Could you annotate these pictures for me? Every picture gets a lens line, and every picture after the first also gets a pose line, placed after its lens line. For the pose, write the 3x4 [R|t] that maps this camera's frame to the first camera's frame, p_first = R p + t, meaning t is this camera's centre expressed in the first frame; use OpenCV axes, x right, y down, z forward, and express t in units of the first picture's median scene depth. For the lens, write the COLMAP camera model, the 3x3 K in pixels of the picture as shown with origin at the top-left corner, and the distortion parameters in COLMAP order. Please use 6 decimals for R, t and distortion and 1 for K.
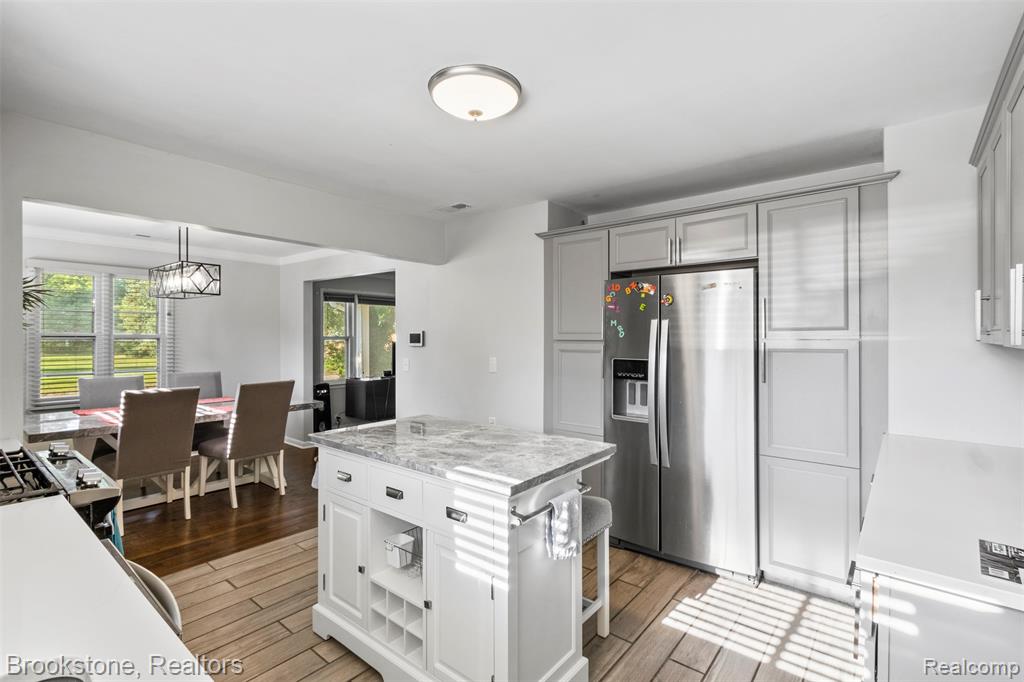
lens RADIAL K [[477.6, 0, 517.7], [0, 477.6, 338.0], [0, 0, 1]] dist [0.017144, 0.000273]
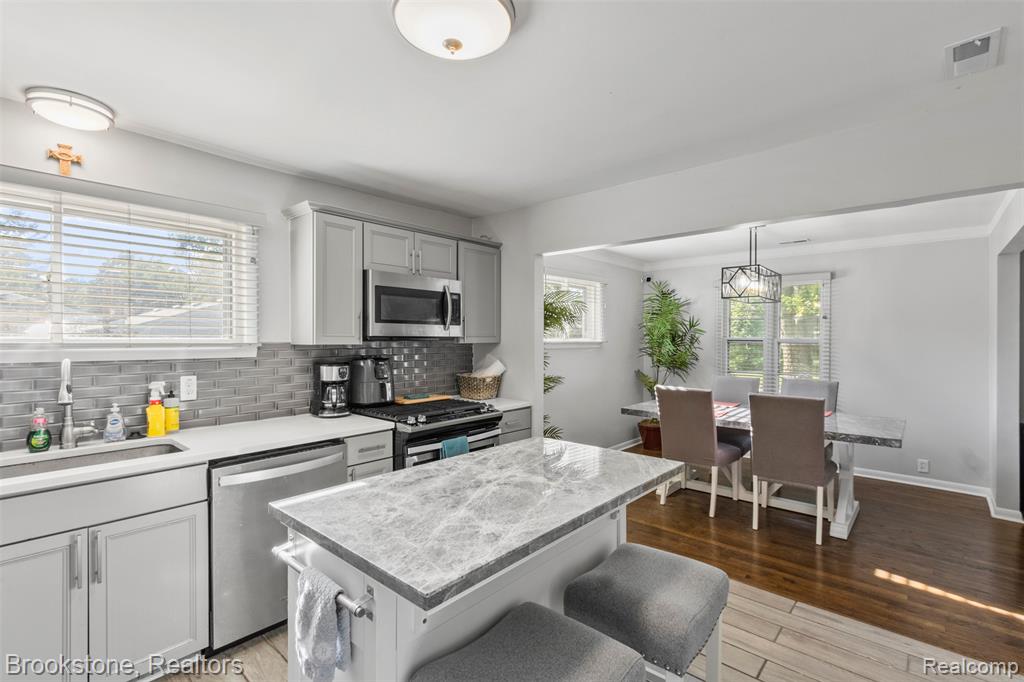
lens RADIAL K [[477.6, 0, 517.7], [0, 477.6, 338.0], [0, 0, 1]] dist [0.017144, 0.000273]
pose [[-0.056122, -0.002960, -0.998420, 0.448313], [-0.004735, 0.999985, -0.002699, -0.005937], [0.998413, 0.004576, -0.056135, 0.770713]]
